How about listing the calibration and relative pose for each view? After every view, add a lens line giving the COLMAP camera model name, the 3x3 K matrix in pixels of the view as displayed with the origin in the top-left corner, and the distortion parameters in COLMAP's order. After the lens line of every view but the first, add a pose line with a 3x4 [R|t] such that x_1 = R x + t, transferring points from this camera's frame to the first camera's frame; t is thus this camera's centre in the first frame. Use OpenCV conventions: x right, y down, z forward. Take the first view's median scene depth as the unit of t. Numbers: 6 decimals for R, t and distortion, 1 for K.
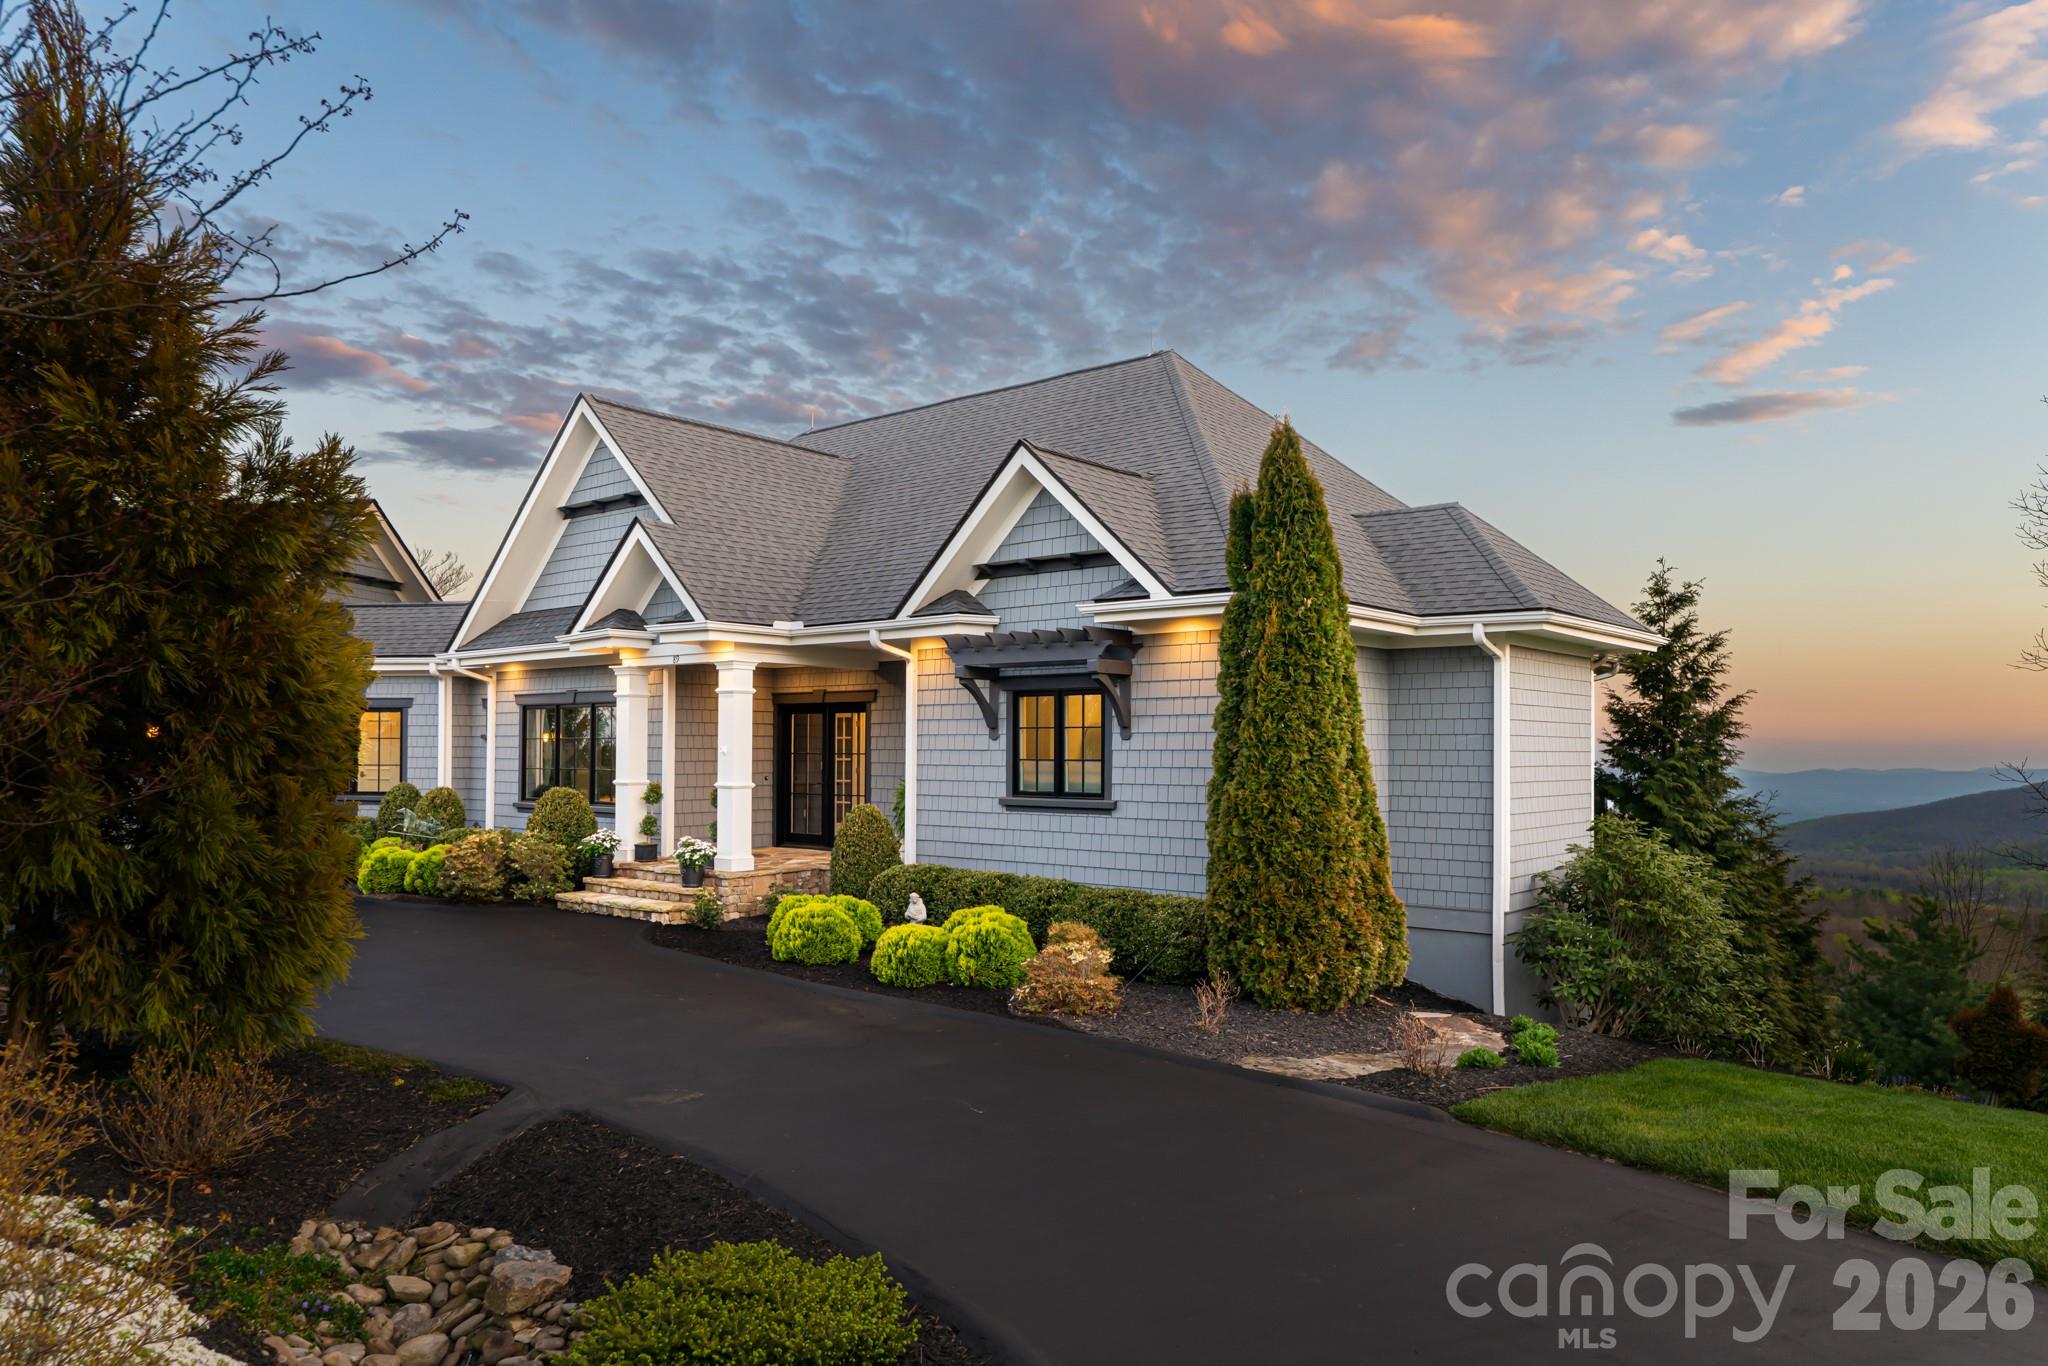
lens RADIAL K [[1380.9, 0, 1021.2], [0, 1380.9, 691.3], [0, 0, 1]] dist [-0.001505, -0.000351]
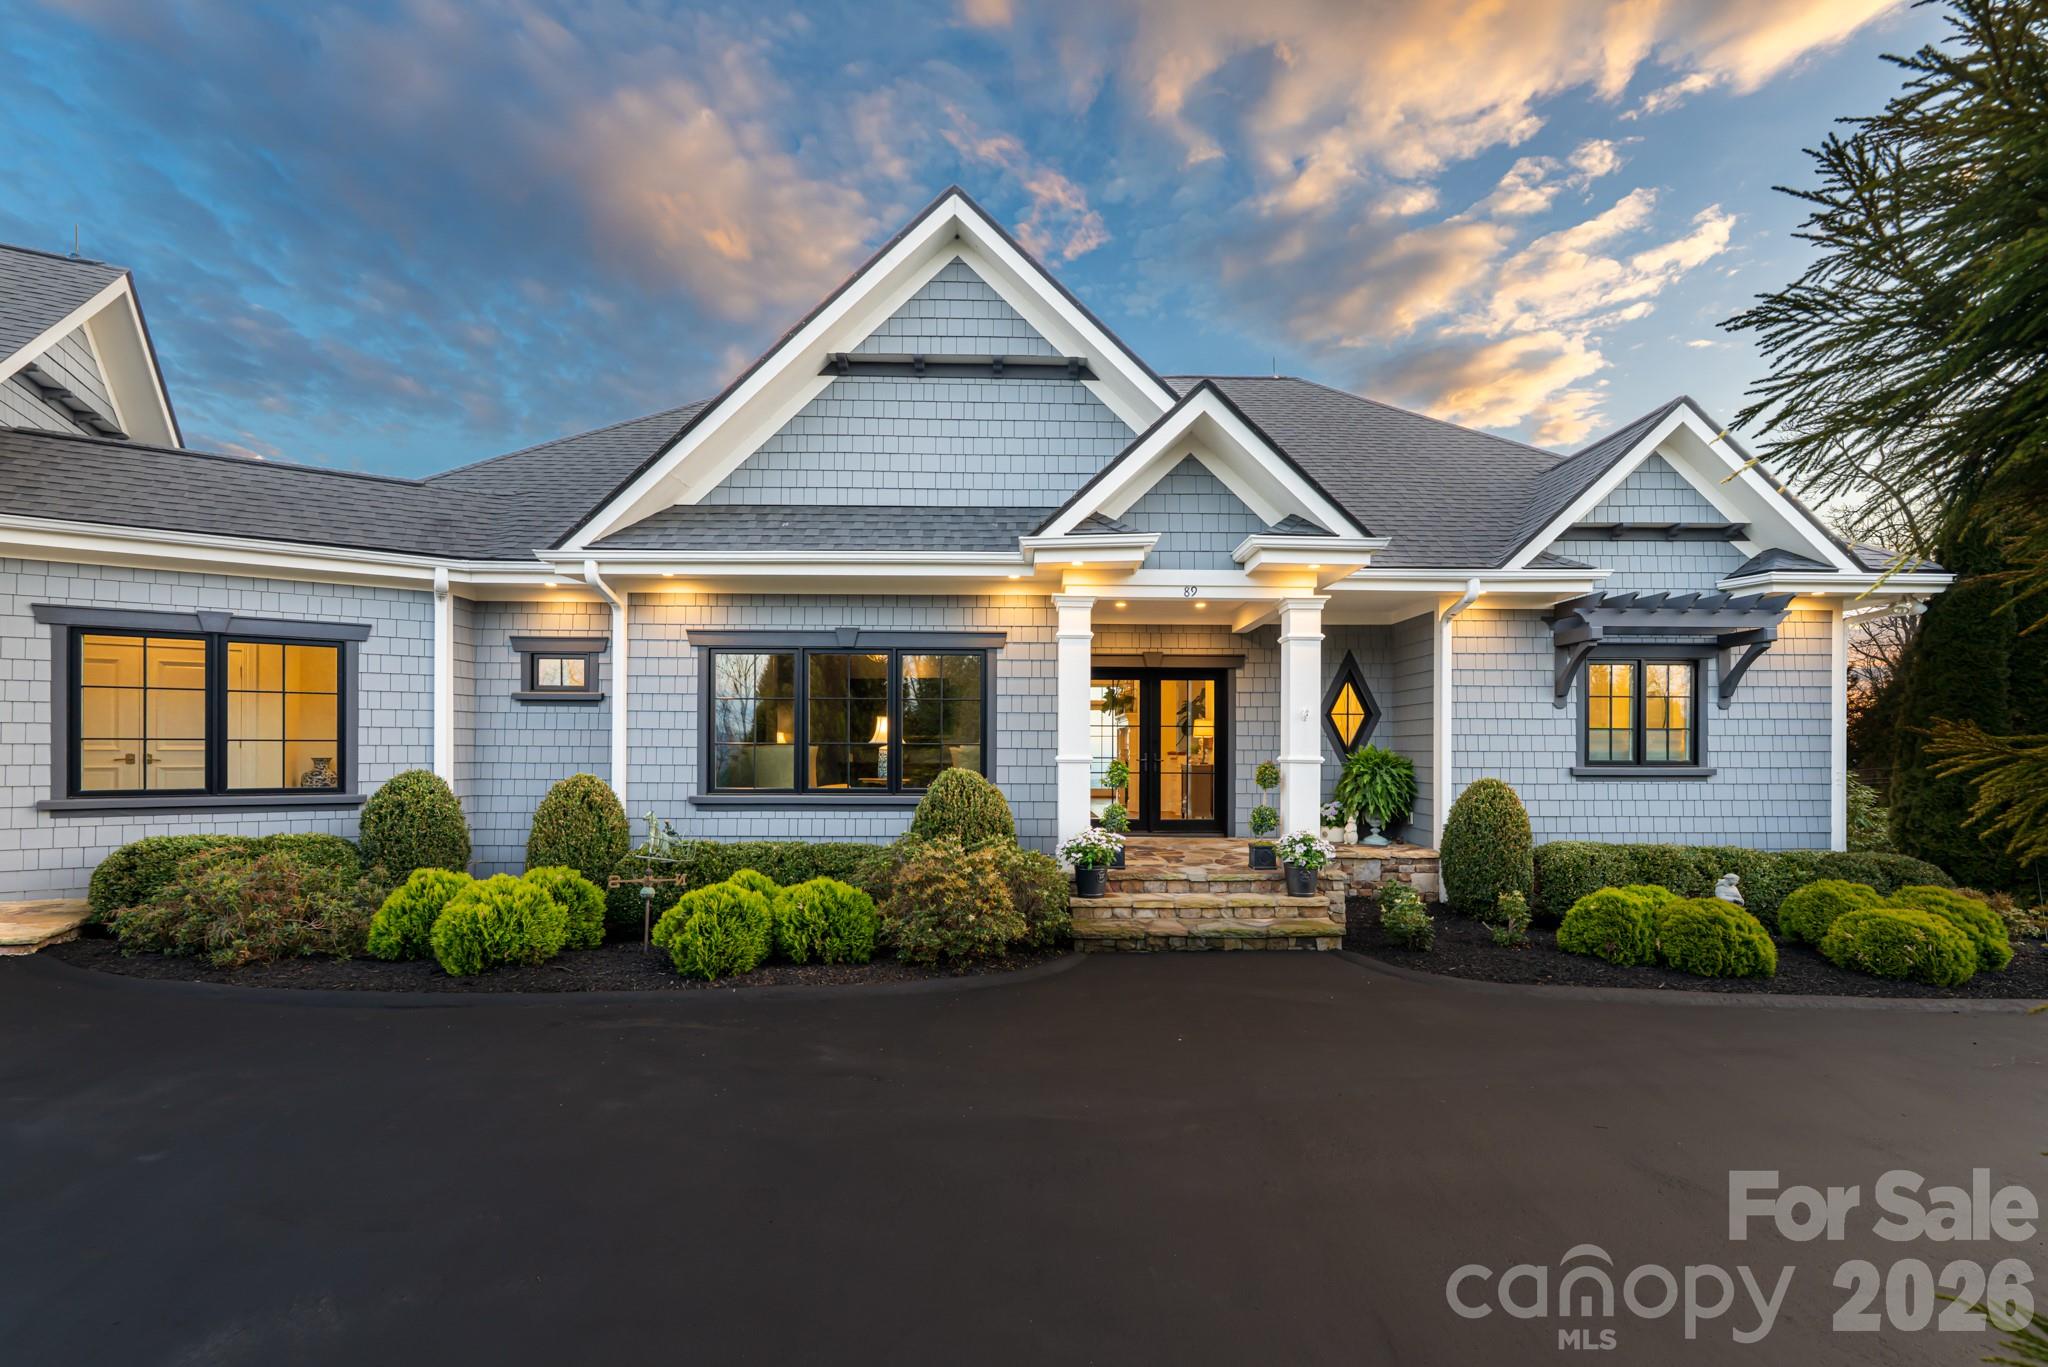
lens RADIAL K [[860.1, 0, 1051.3], [0, 860.1, 743.4], [0, 0, 1]] dist [-0.000678, -0.000051]
pose [[0.754054, 0.000021, 0.656812, -0.686096], [-0.029931, 0.998962, 0.034330, 0.050286], [-0.656130, -0.045546, 0.753273, 0.785700]]
